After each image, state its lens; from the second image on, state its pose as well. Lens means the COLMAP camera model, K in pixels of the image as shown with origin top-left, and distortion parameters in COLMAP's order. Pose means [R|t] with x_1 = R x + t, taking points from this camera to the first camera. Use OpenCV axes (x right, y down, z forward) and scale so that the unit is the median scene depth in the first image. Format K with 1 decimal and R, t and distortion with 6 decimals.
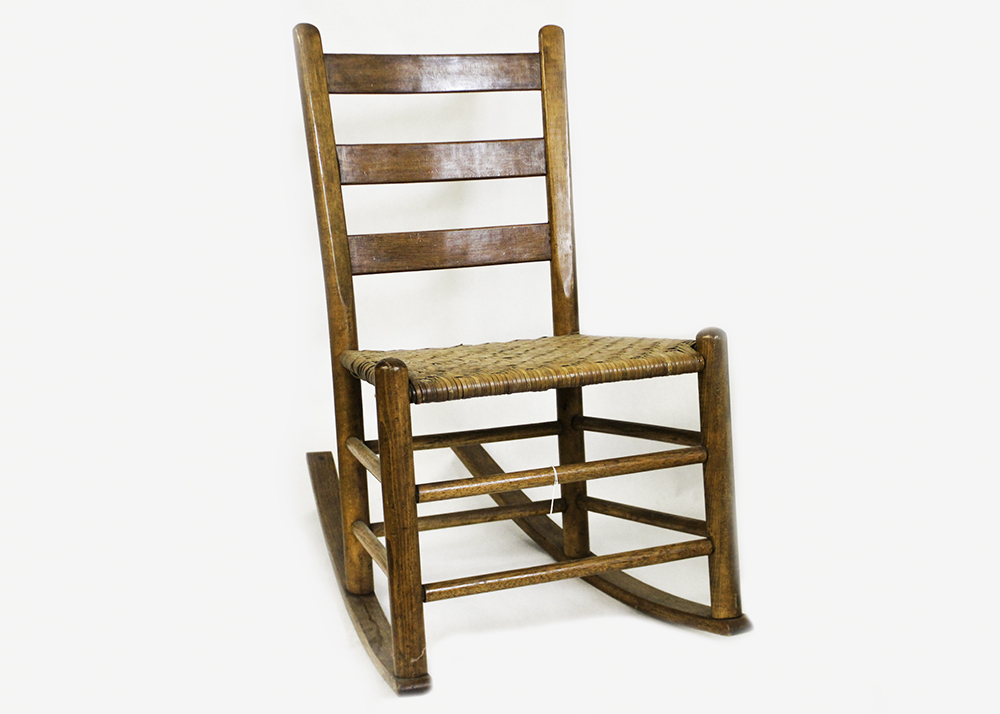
lens RADIAL K [[1732.7, 0, 500.0], [0, 1732.7, 357.0], [0, 0, 1]] dist [-0.012338, -0.048235]
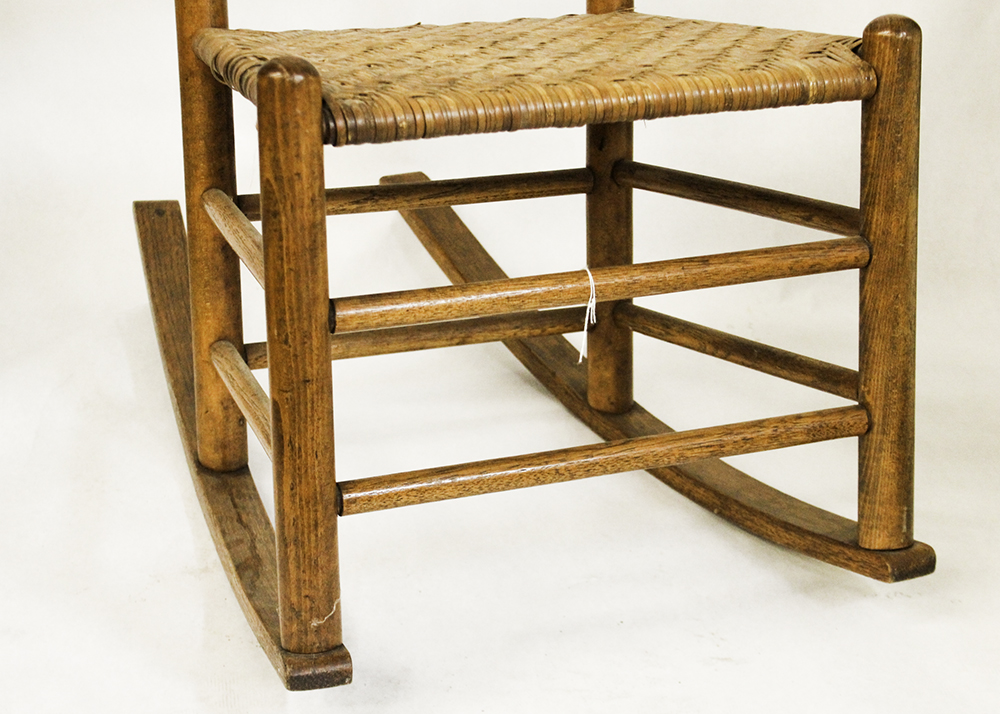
lens RADIAL K [[2323.6, 0, 500.0], [0, 2323.6, 357.0], [0, 0, 1]] dist [0.043163, 0.147238]
pose [[0.998852, 0.034548, 0.033192, -0.017549], [-0.039369, 0.986696, 0.157734, -0.020278], [-0.027301, -0.158860, 0.986924, 0.262843]]
